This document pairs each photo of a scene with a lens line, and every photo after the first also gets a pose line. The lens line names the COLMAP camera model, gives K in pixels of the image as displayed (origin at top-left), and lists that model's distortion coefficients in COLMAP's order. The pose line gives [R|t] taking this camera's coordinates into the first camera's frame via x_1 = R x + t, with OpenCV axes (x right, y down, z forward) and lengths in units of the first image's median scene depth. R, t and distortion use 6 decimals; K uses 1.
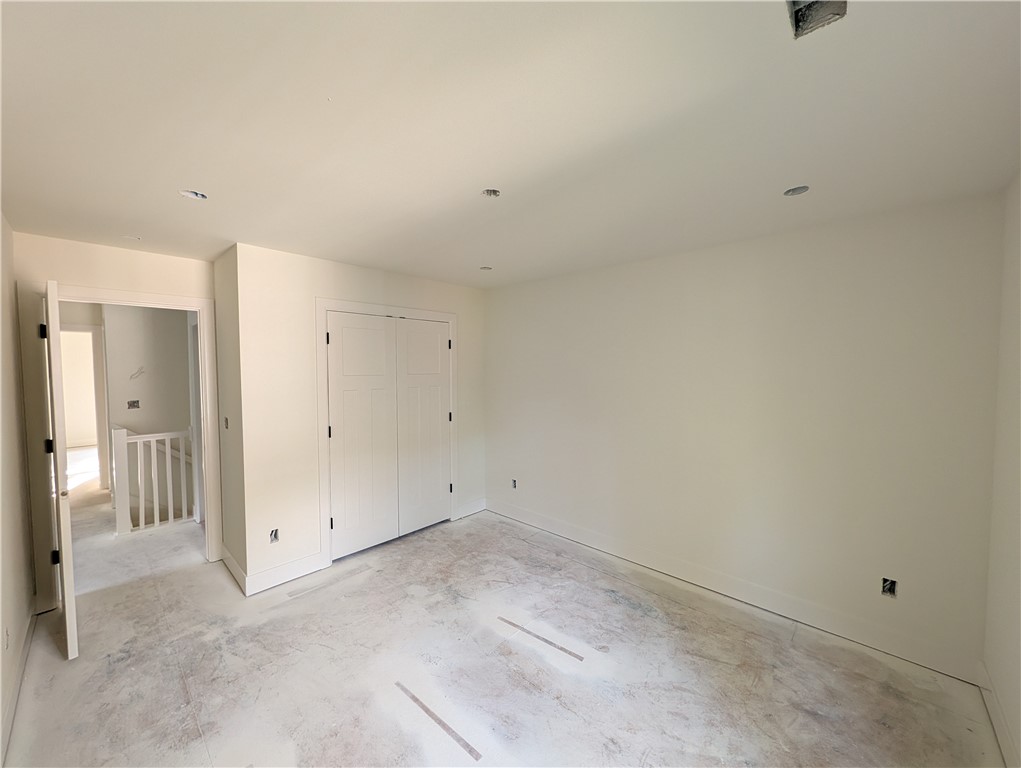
lens RADIAL K [[392.5, 0, 506.1], [0, 392.5, 384.6], [0, 0, 1]] dist [0.001153, -0.000064]
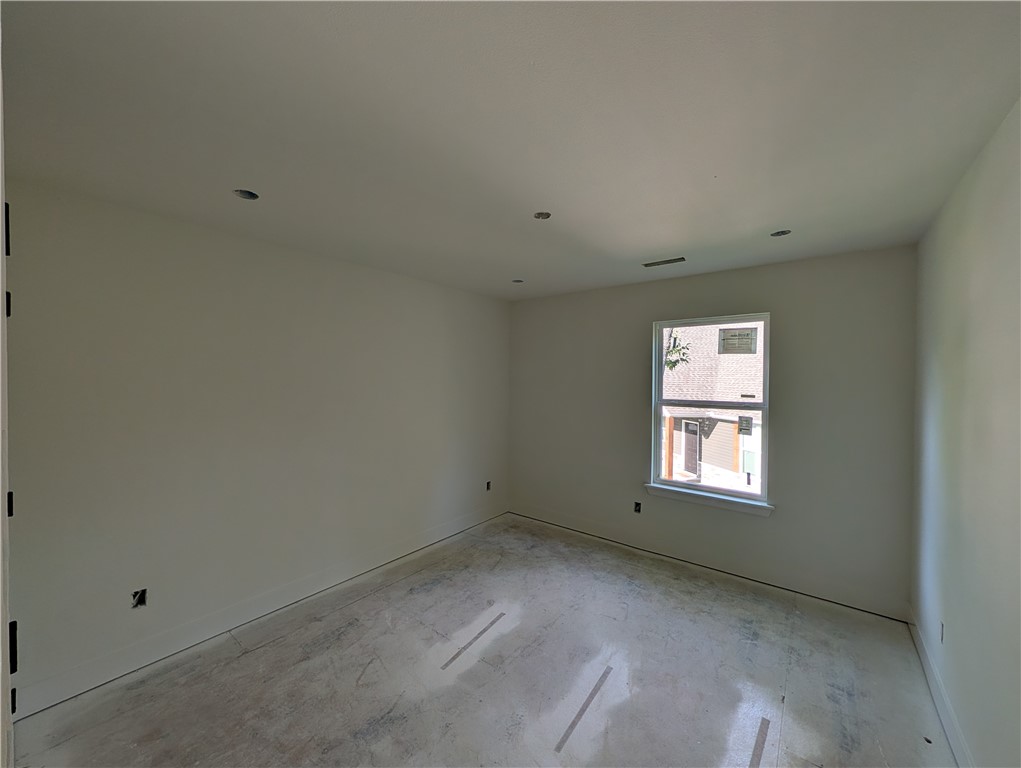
lens RADIAL K [[392.5, 0, 506.3], [0, 392.5, 382.2], [0, 0, 1]] dist [0.001153, -0.000064]
pose [[-0.079682, -0.012505, 0.996742, -0.890141], [0.041445, 0.999015, 0.015847, -0.030795], [-0.995958, 0.042573, -0.079085, 0.931820]]
